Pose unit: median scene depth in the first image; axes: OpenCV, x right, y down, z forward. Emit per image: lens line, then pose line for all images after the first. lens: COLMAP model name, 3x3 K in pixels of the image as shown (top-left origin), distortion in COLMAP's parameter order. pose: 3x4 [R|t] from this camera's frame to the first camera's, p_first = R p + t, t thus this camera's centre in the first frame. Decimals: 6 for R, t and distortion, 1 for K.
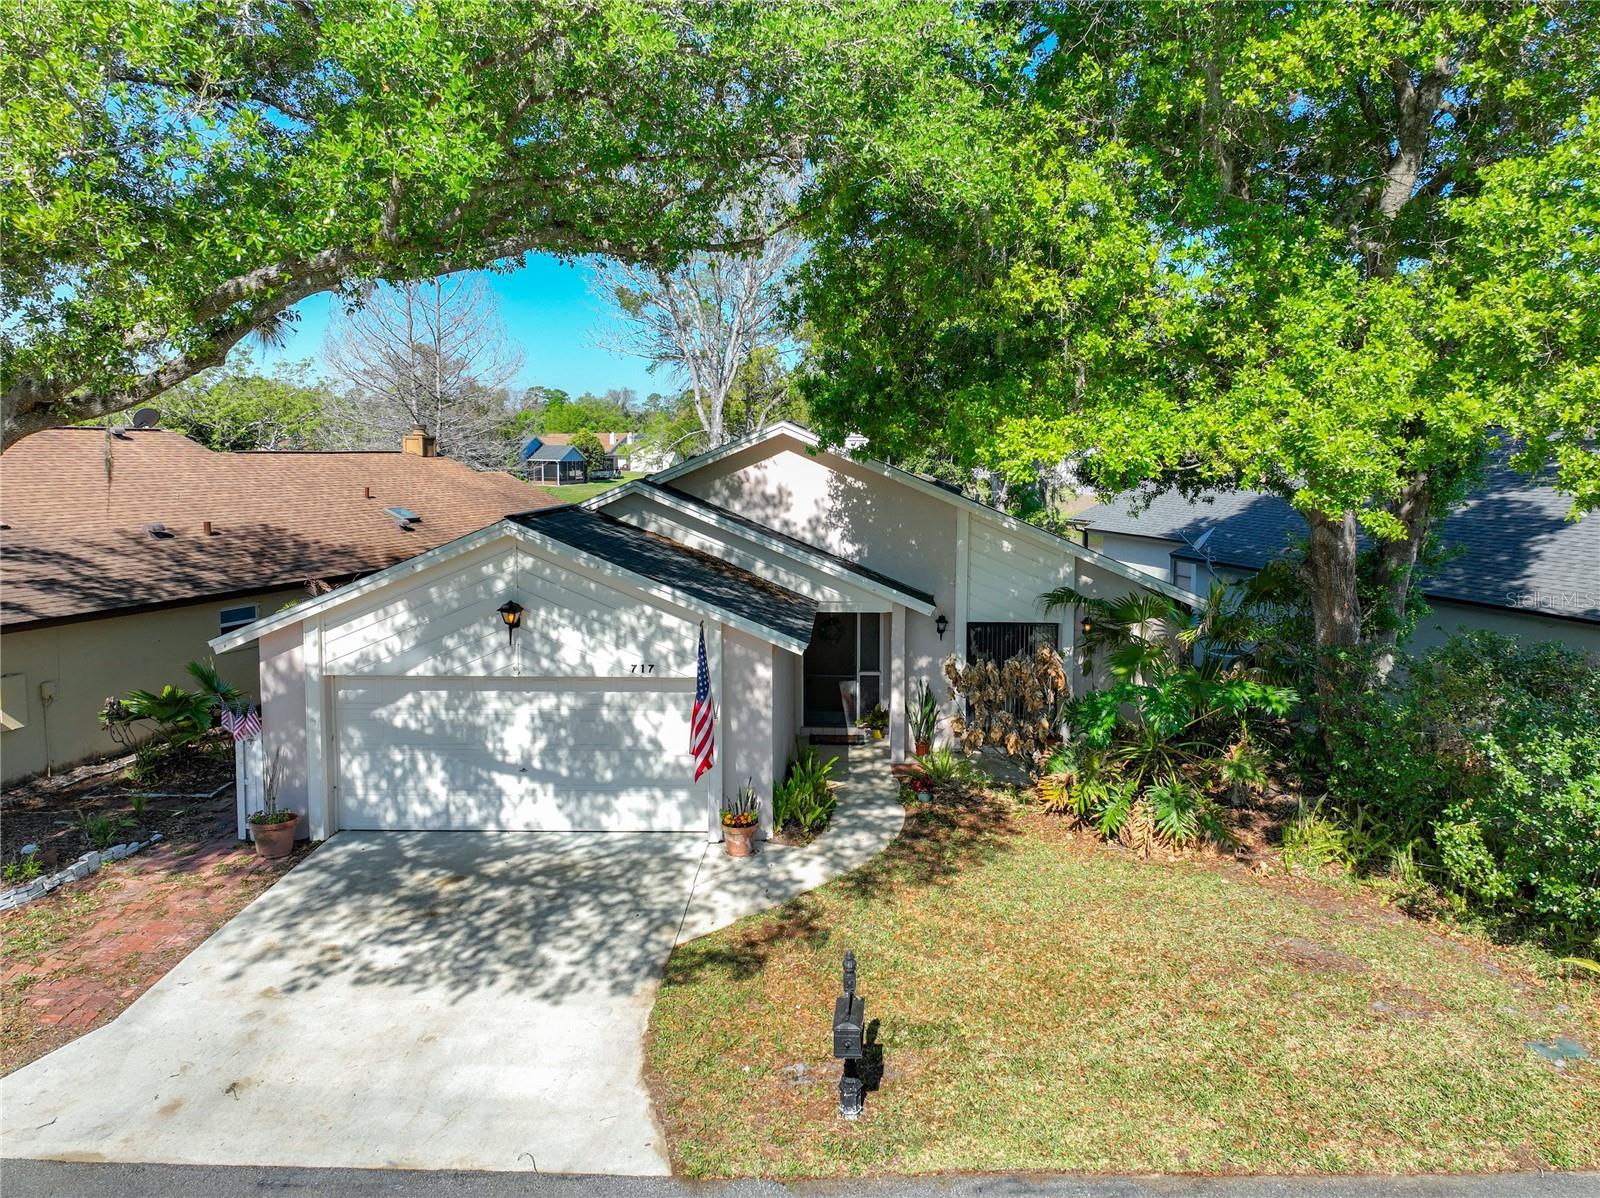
lens RADIAL K [[1109.6, 0, 800.3], [0, 1109.6, 530.7], [0, 0, 1]] dist [-0.028944, 0.065041]
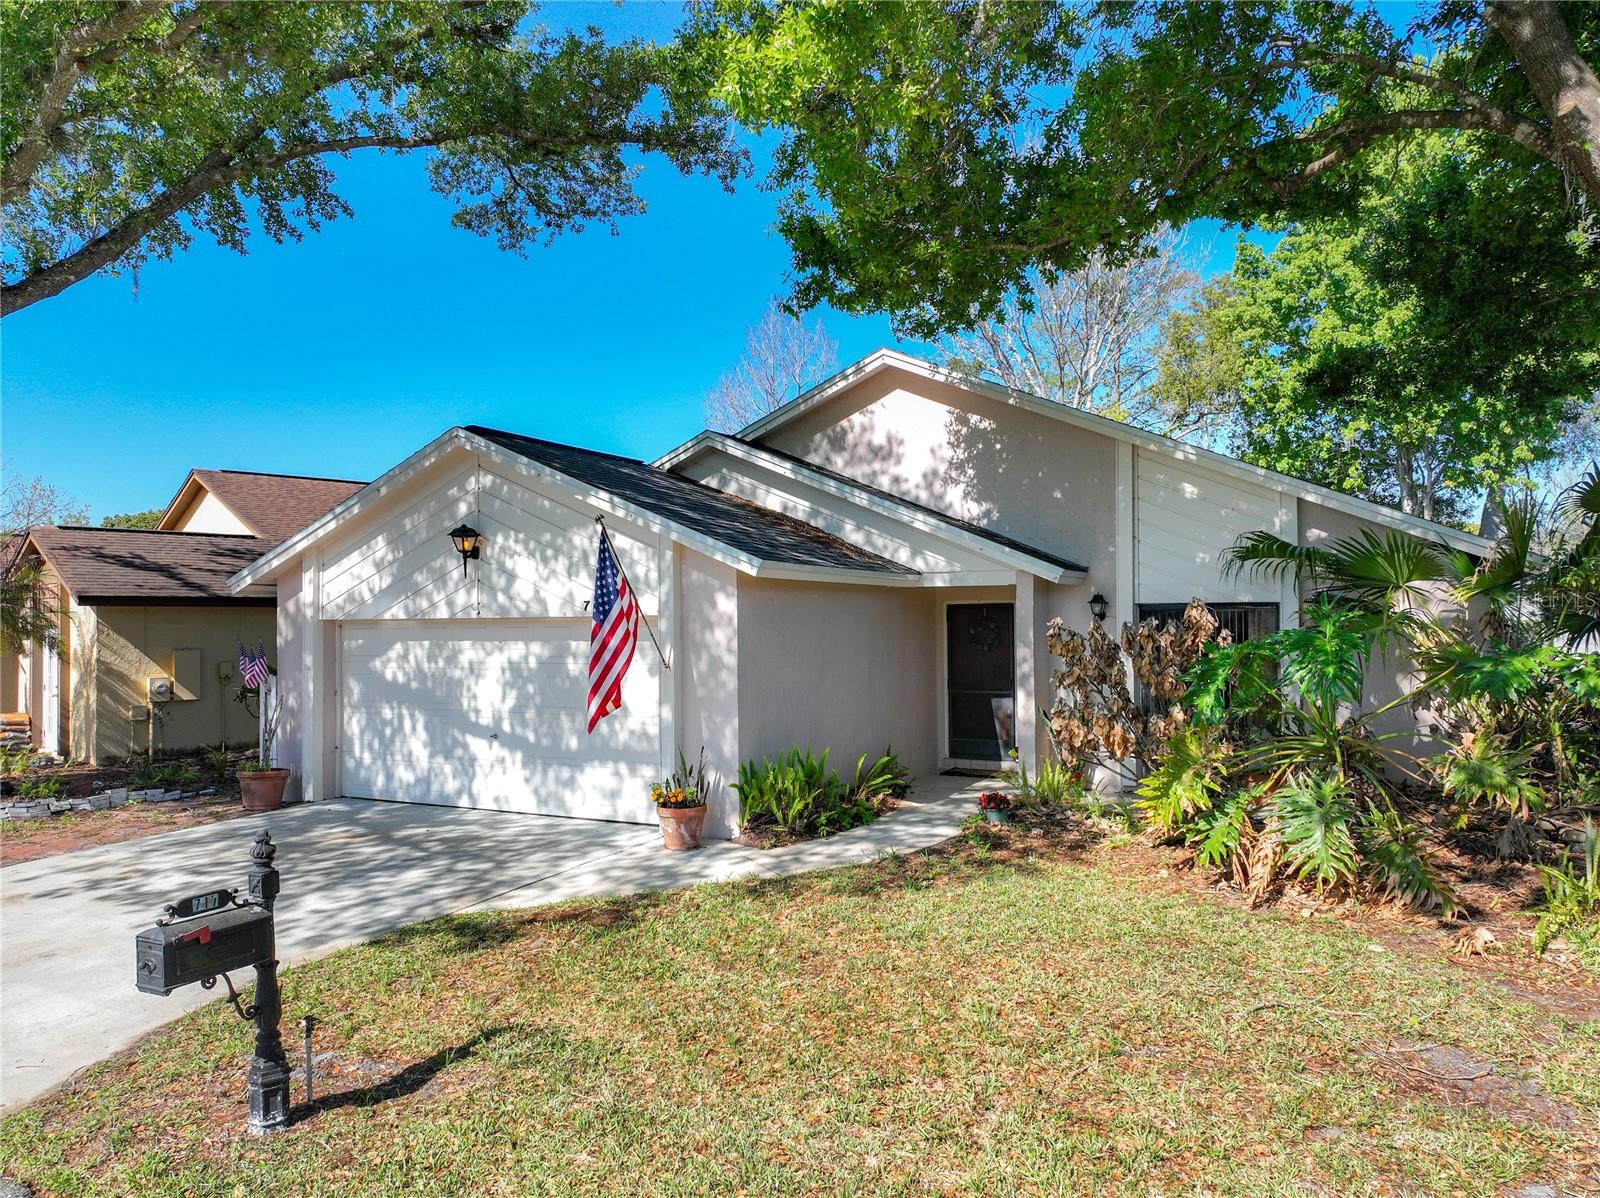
lens RADIAL K [[1119.9, 0, 800.0], [0, 1119.9, 599.0], [0, 0, 1]] dist [0.001159, 0.023655]
pose [[0.888066, -0.020874, -0.459241, 0.353915], [-0.027220, 0.994828, -0.097855, 0.191482], [0.458909, 0.099402, 0.882905, 0.339493]]
